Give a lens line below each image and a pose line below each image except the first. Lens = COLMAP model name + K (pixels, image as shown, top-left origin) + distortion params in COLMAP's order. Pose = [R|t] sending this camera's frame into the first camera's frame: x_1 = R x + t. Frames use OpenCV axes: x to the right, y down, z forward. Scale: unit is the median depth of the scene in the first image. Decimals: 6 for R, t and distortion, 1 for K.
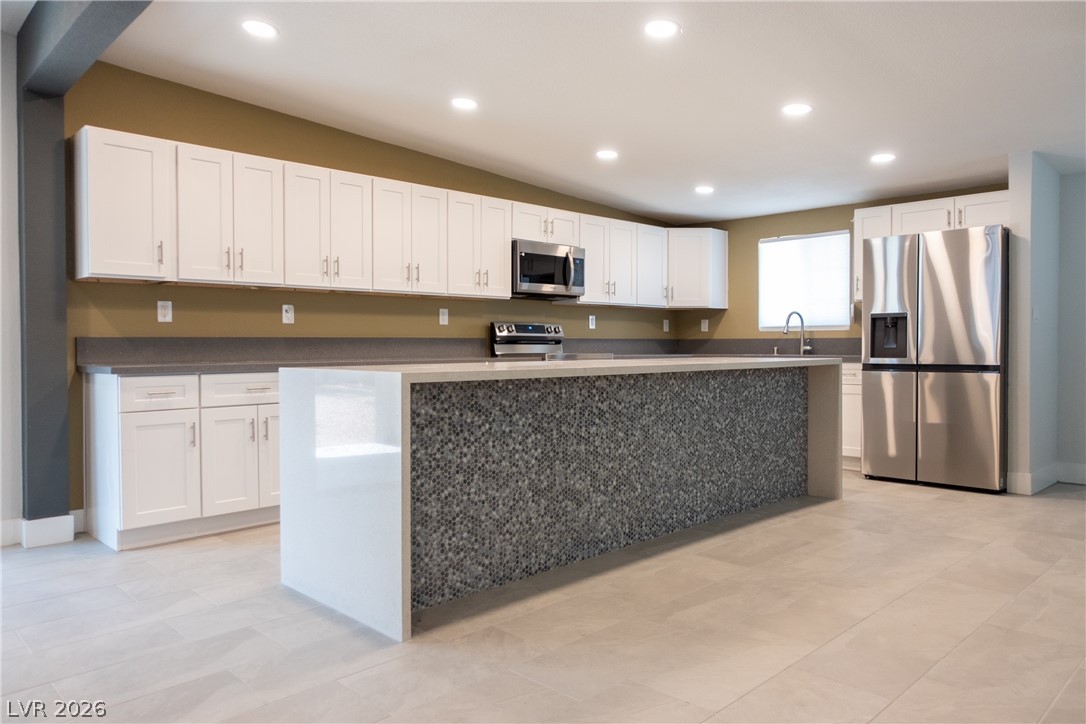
lens RADIAL K [[752.5, 0, 538.3], [0, 752.5, 354.1], [0, 0, 1]] dist [0.009624, 0.000893]
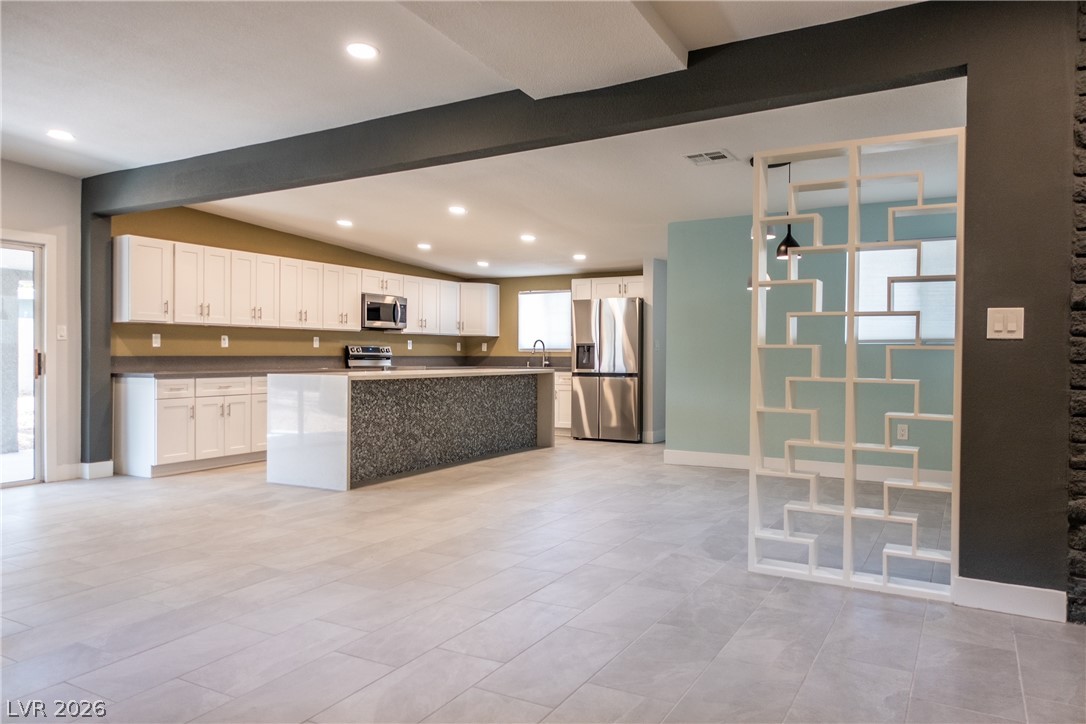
lens RADIAL K [[752.5, 0, 538.3], [0, 752.5, 354.1], [0, 0, 1]] dist [0.009624, 0.000893]
pose [[0.962355, 0.007140, 0.271701, -0.127589], [-0.003582, 0.999901, -0.013587, -0.006572], [-0.271771, 0.012103, 0.962286, -0.731389]]
